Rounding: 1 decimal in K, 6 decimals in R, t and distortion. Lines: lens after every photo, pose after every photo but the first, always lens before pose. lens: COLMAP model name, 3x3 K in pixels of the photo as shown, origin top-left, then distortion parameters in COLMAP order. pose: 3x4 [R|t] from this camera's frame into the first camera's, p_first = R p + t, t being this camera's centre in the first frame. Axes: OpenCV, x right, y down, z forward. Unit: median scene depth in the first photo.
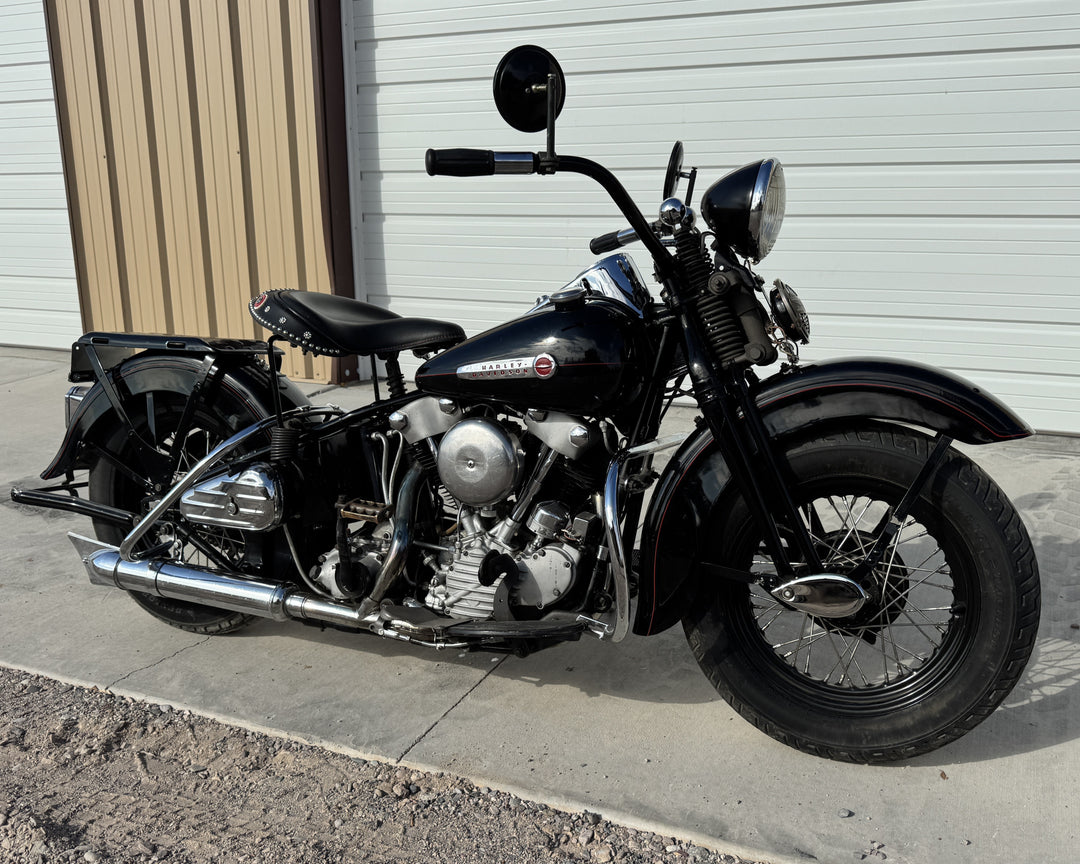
lens RADIAL K [[926.7, 0, 561.6], [0, 926.7, 486.6], [0, 0, 1]] dist [0.104795, -0.195409]
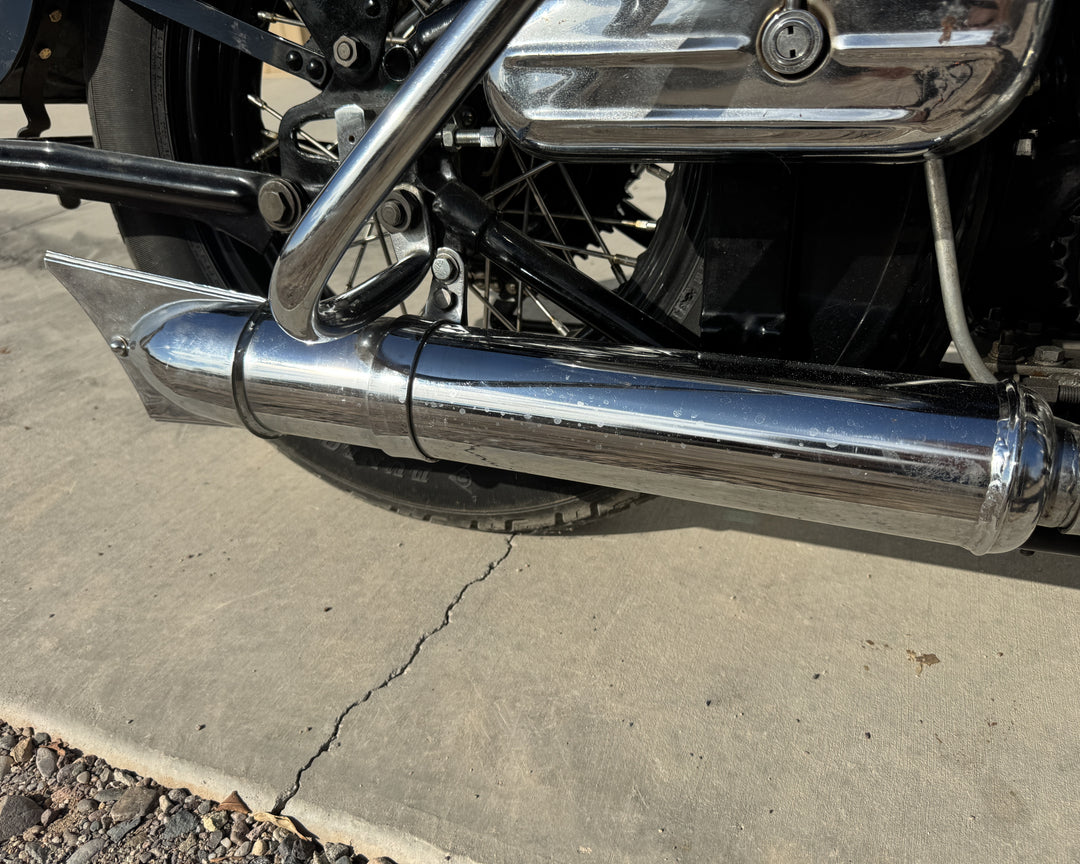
lens RADIAL K [[821.0, 0, 520.9], [0, 821.0, 433.2], [0, 0, 1]] dist [0.079270, -0.150487]
pose [[0.998001, -0.059527, -0.021239, -0.437603], [0.062702, 0.974718, 0.214460, 0.066557], [0.007935, -0.215363, 0.976502, 0.857345]]
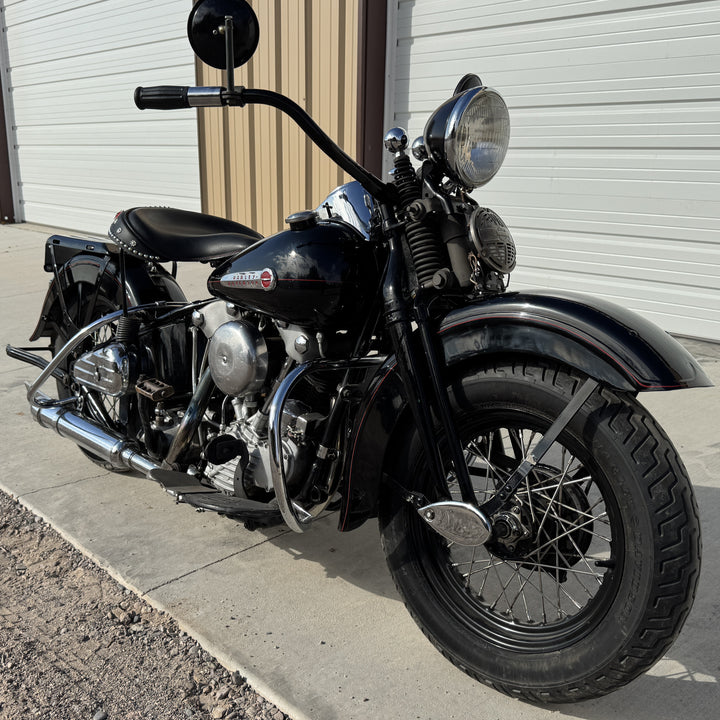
lens RADIAL K [[773.6, 0, 344.0], [0, 773.6, 400.8], [0, 0, 1]] dist [0.104767, -0.181401]
pose [[0.915096, 0.121508, -0.384493, 0.401745], [-0.111301, 0.992589, 0.048783, -0.035449], [0.387571, -0.001846, 0.921838, 0.147596]]
